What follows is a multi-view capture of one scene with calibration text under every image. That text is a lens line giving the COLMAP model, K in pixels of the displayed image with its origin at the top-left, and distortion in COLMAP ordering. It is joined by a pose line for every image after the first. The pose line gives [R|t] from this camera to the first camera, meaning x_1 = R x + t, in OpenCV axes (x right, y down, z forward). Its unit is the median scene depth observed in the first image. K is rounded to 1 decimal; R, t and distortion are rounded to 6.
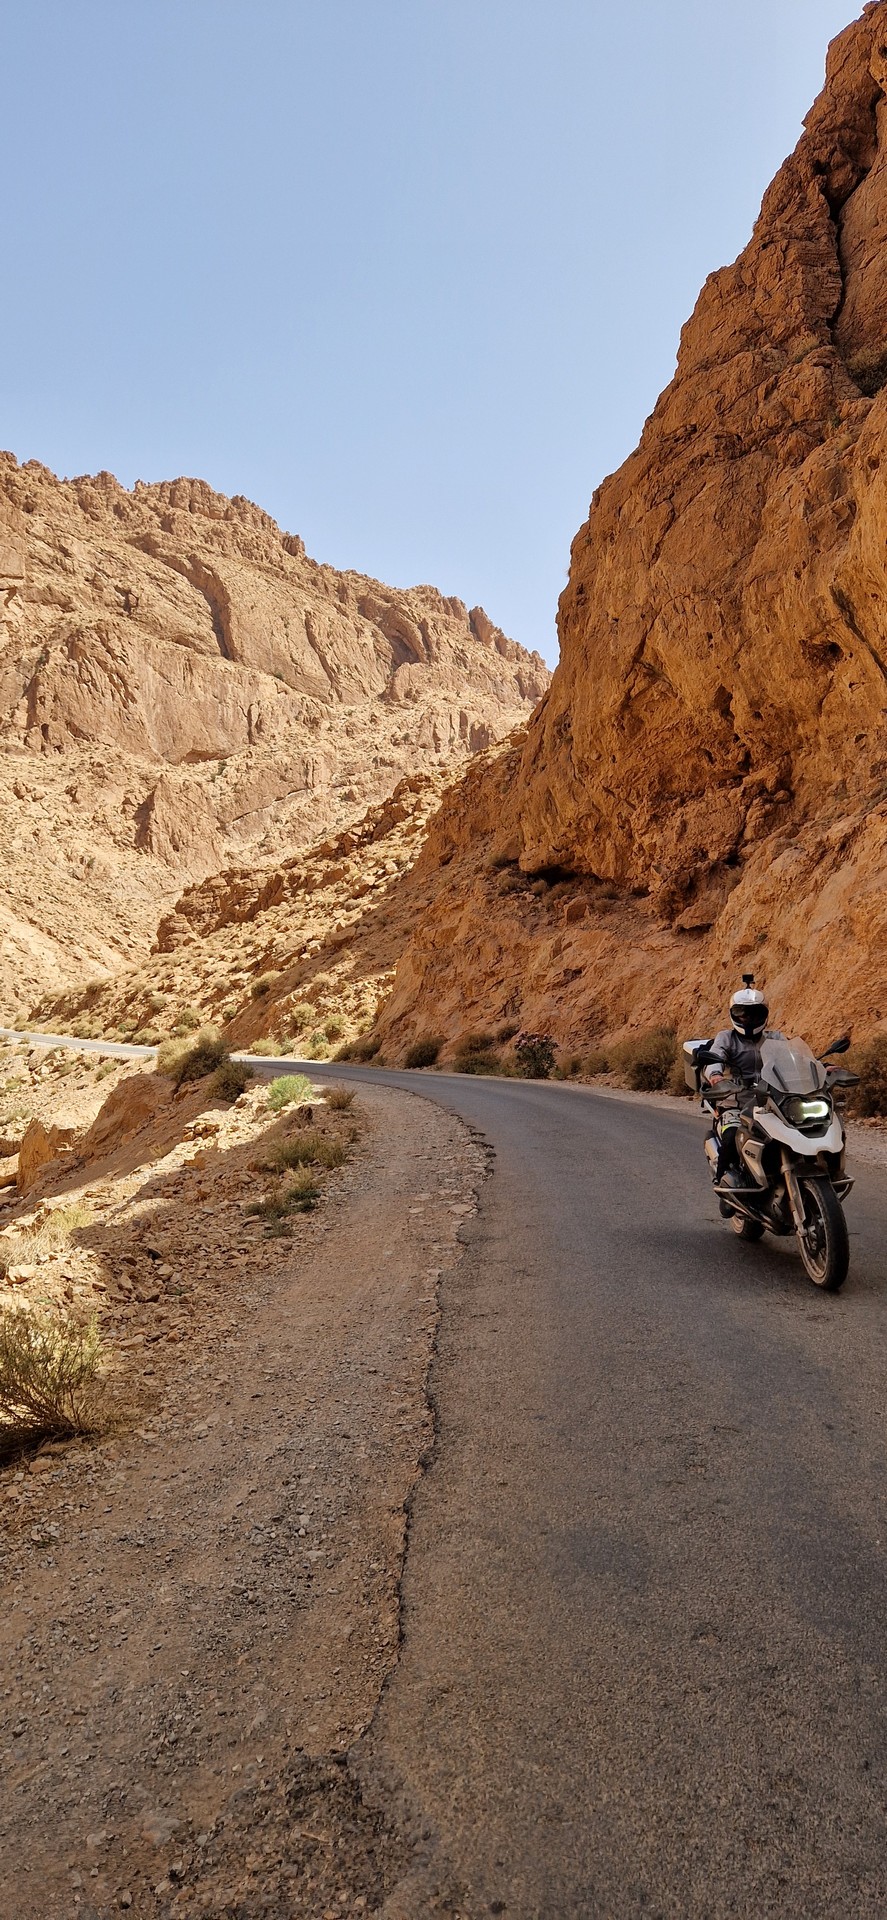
lens RADIAL K [[1259.0, 0, 462.9], [0, 1259.0, 975.6], [0, 0, 1]] dist [0.086358, -0.086846]
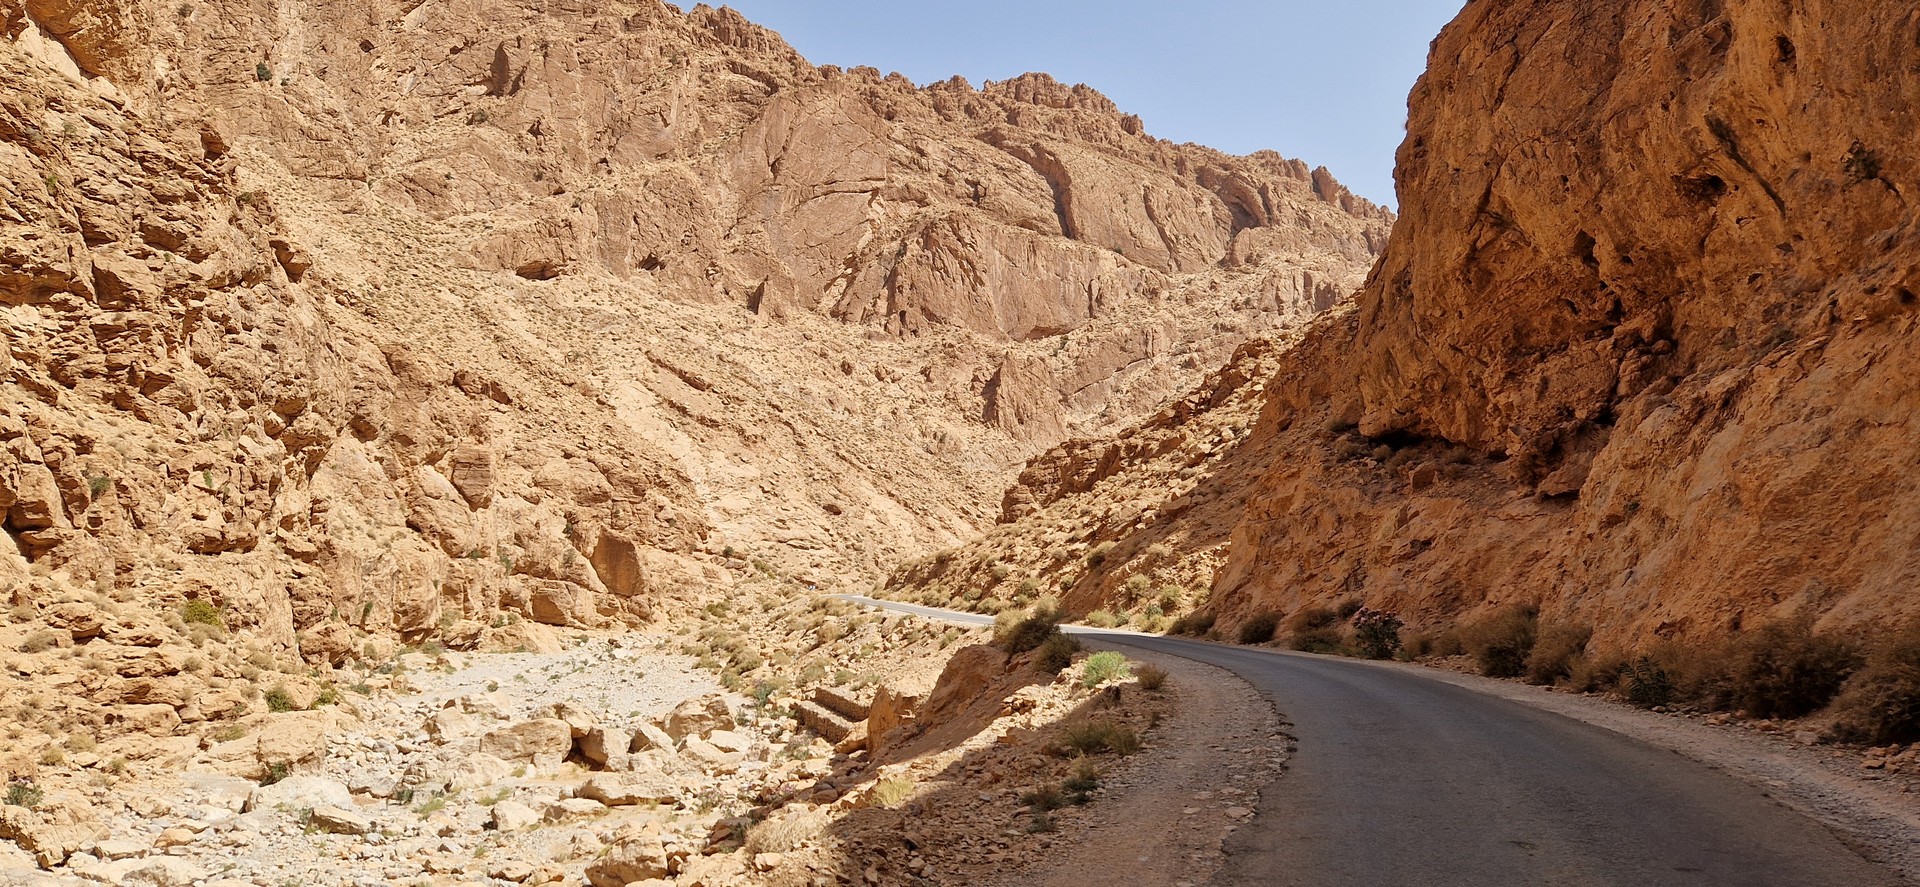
lens RADIAL K [[1259.0, 0, 972.1], [0, 1259.0, 443.2], [0, 0, 1]] dist [0.086358, -0.086846]
pose [[0.965308, -0.026910, -0.259723, 0.012565], [0.006178, 0.996751, -0.080313, -0.002875], [0.261041, 0.075922, 0.962338, 0.003449]]
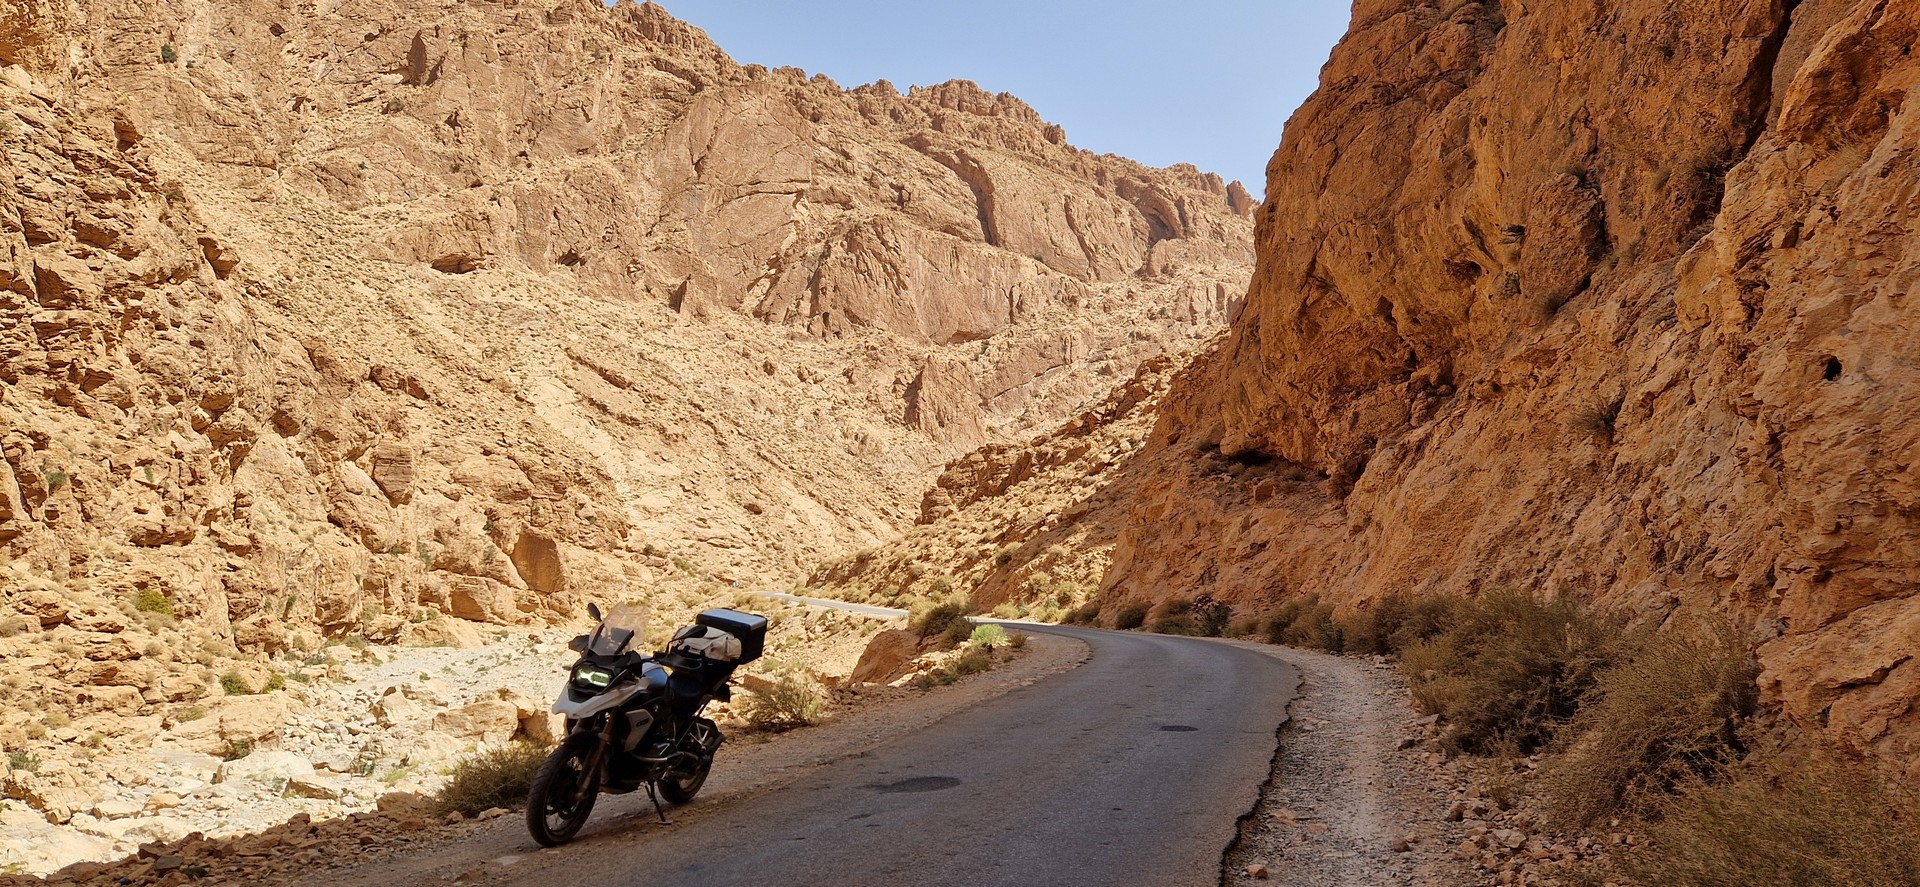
lens RADIAL K [[1259.0, 0, 982.6], [0, 1259.0, 449.8], [0, 0, 1]] dist [0.086358, -0.086846]
pose [[0.981560, -0.011542, -0.190806, 0.058515], [-0.002961, 0.997138, -0.075547, -0.001956], [0.191132, 0.074719, 0.978716, -0.161524]]
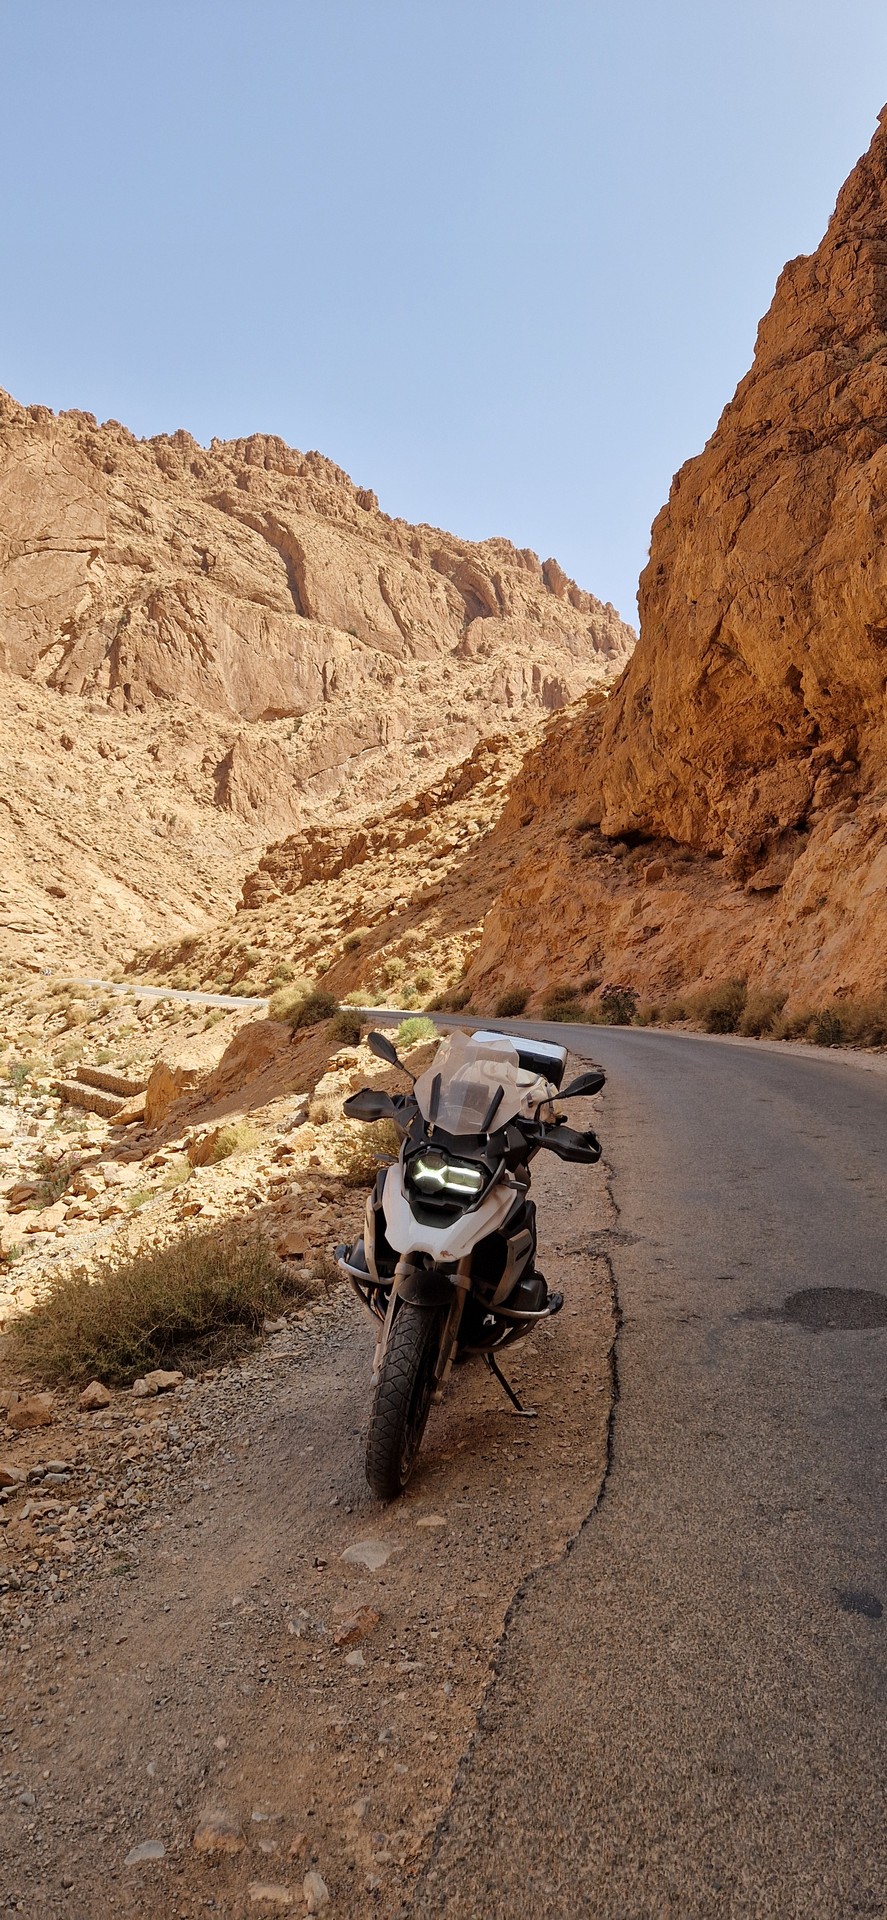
lens RADIAL K [[1259.0, 0, 458.9], [0, 1259.0, 971.7], [0, 0, 1]] dist [0.086358, -0.086846]
pose [[0.998262, 0.002319, -0.058887, -0.014255], [-0.000385, 0.999461, 0.032827, -0.001816], [0.058932, -0.032747, 0.997725, -0.096363]]
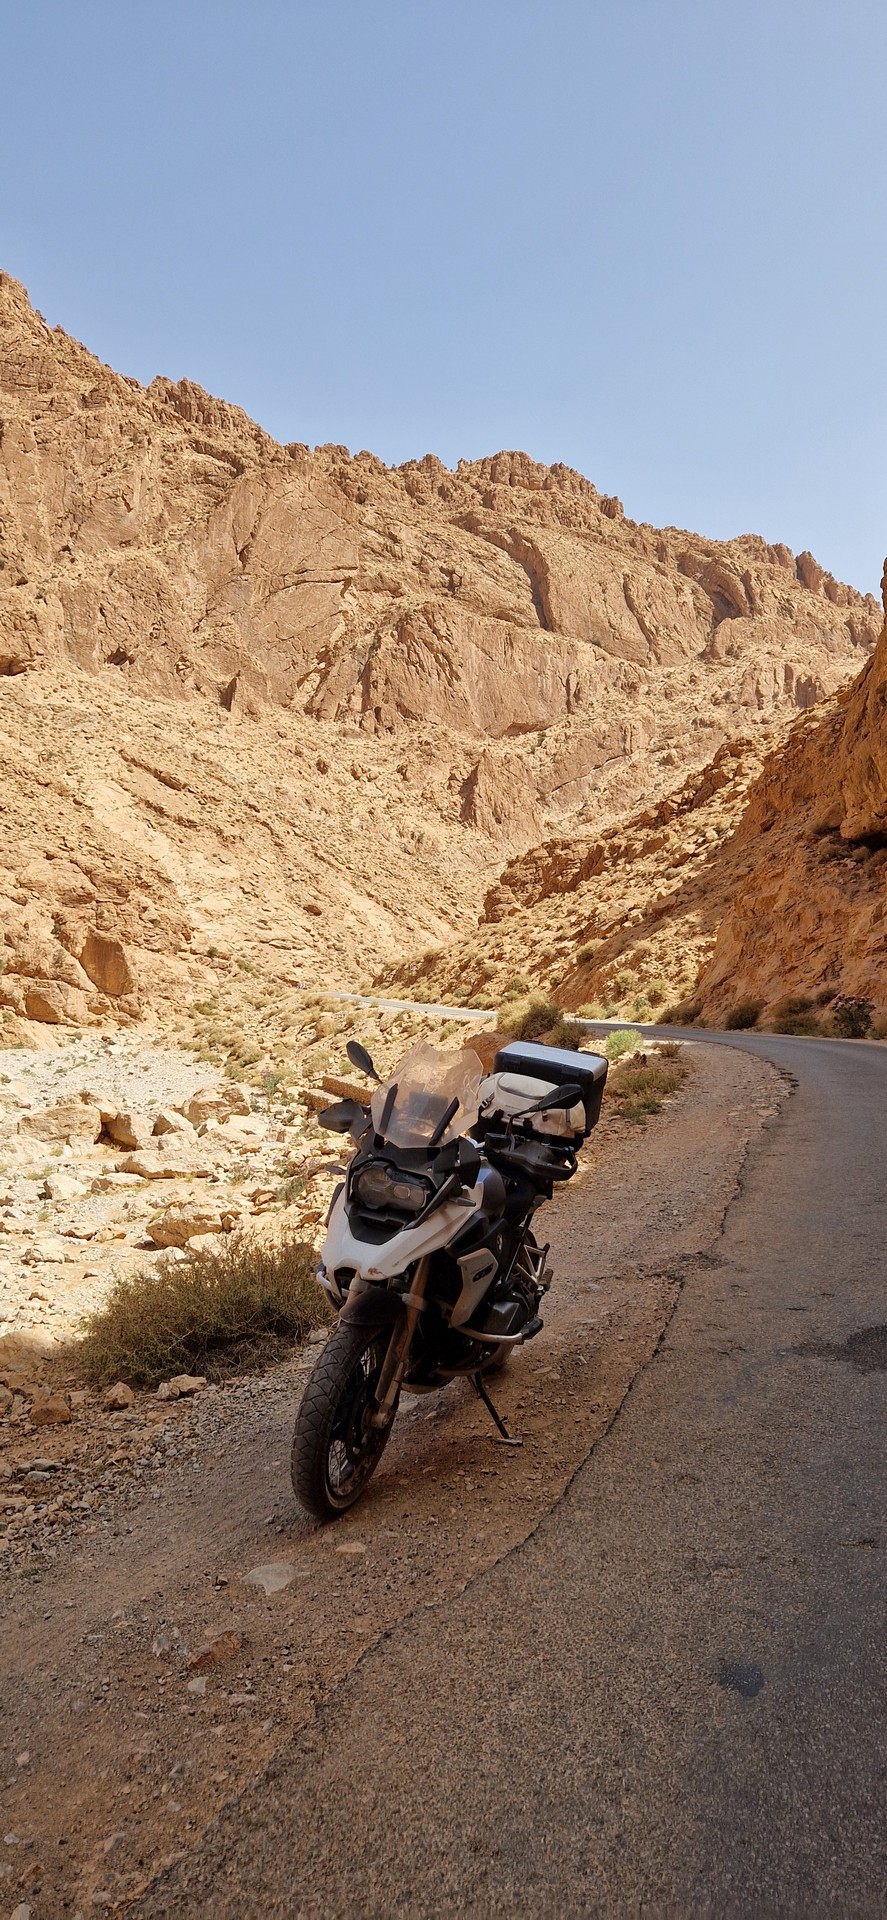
lens RADIAL K [[1259.0, 0, 456.9], [0, 1259.0, 997.4], [0, 0, 1]] dist [0.086358, -0.086846]
pose [[0.967533, -0.001053, -0.252743, 0.004397], [0.012064, 0.999044, 0.042020, -0.001142], [0.252457, -0.043705, 0.966621, -0.089434]]
